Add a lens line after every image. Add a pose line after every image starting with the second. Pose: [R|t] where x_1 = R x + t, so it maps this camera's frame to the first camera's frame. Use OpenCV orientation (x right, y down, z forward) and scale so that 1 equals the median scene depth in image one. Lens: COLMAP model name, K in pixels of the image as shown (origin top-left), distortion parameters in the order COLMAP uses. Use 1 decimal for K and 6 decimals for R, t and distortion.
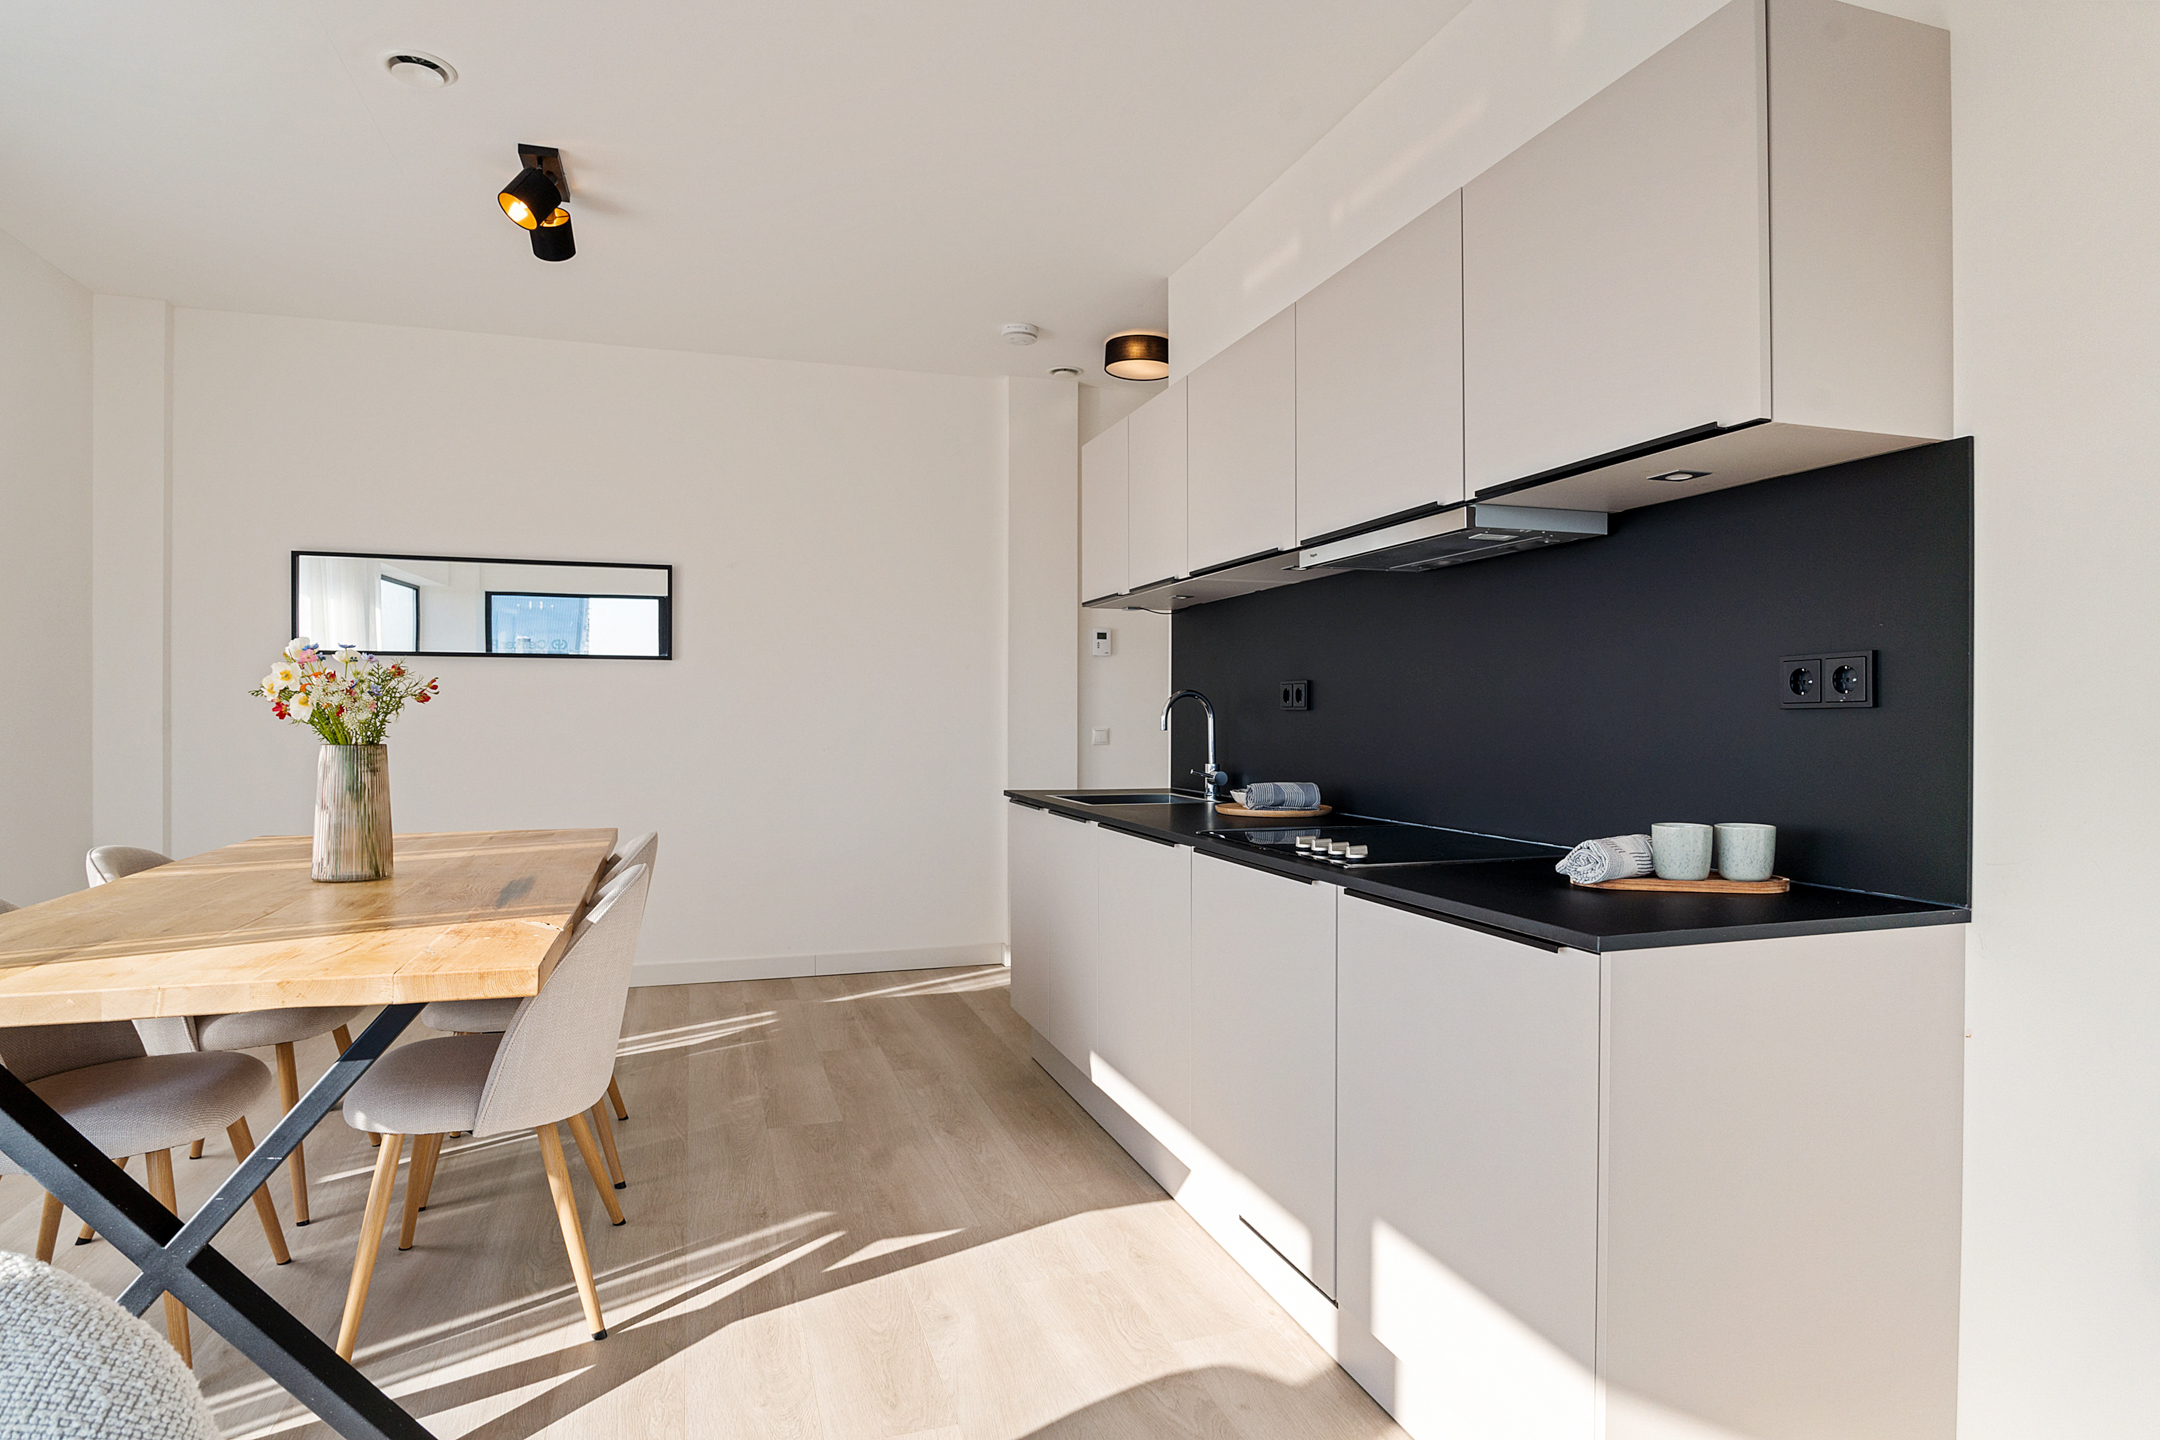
lens RADIAL K [[1187.8, 0, 1087.3], [0, 1187.8, 713.6], [0, 0, 1]] dist [-0.020399, 0.001809]
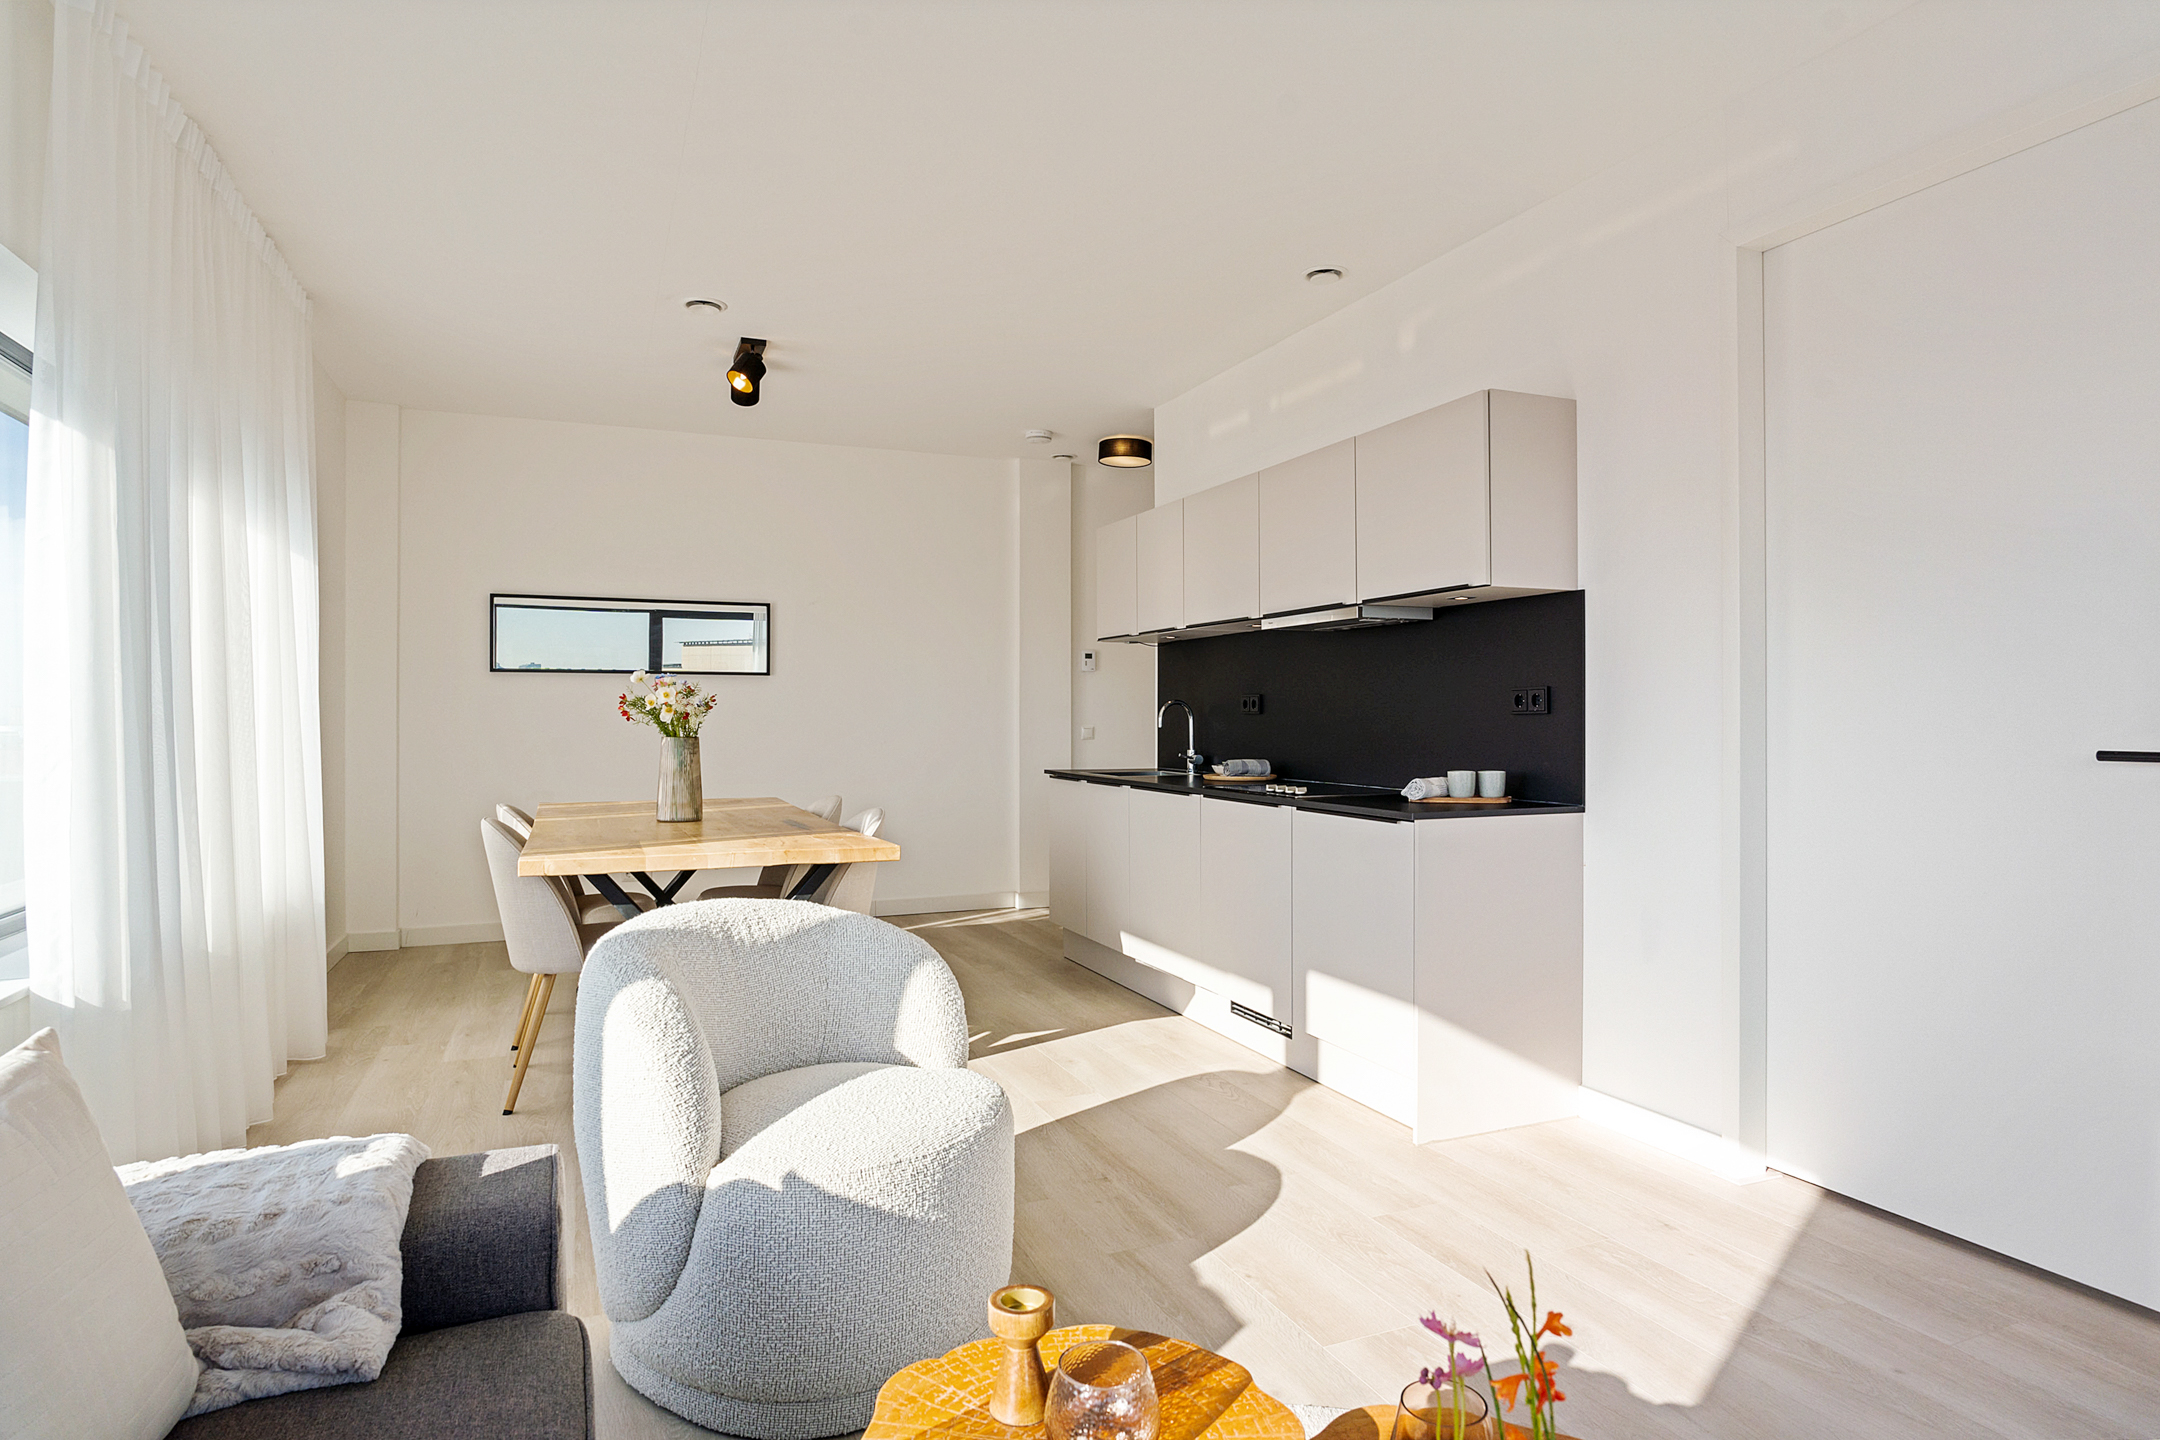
lens RADIAL K [[1187.8, 0, 1087.3], [0, 1187.8, 713.6], [0, 0, 1]] dist [-0.020399, 0.001809]
pose [[0.996779, -0.002171, 0.080169, -0.192584], [0.002167, 0.999998, 0.000144, -0.004550], [-0.080169, 0.000030, 0.996781, -0.624989]]
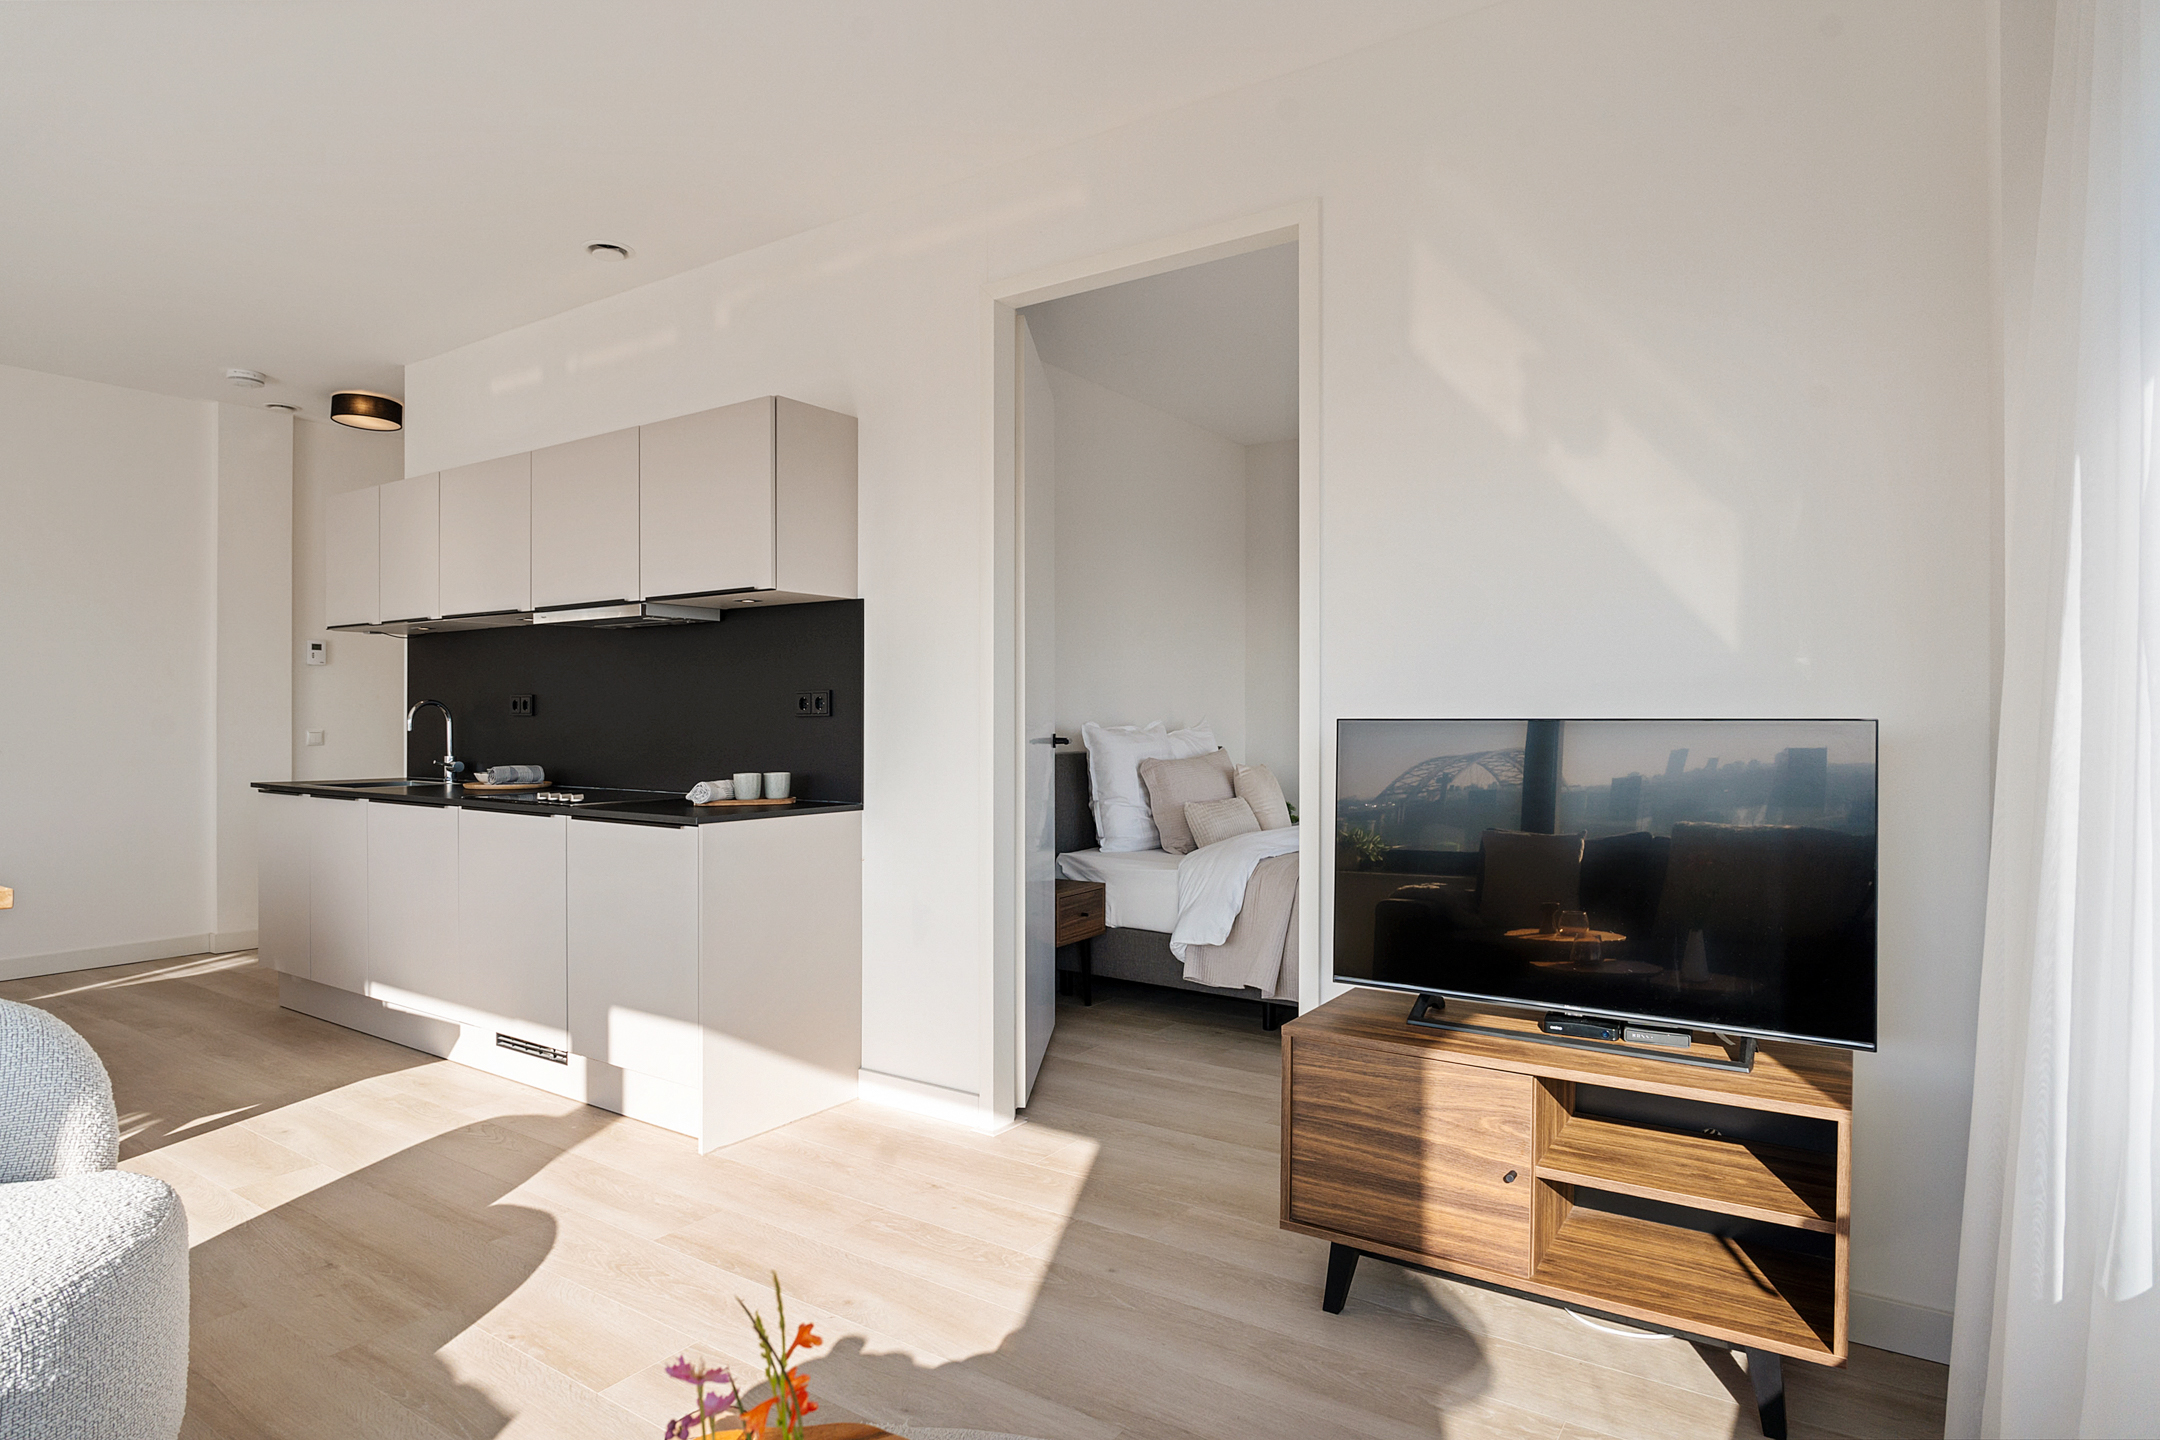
lens RADIAL K [[1180.2, 0, 1080.0], [0, 1180.2, 720.0], [0, 0, 1]] dist [-0.021732, 0.002682]
pose [[0.793422, -0.001611, 0.608669, -0.177601], [-0.000844, 0.999993, 0.003748, -0.004125], [-0.608671, -0.003487, 0.793415, -0.612333]]
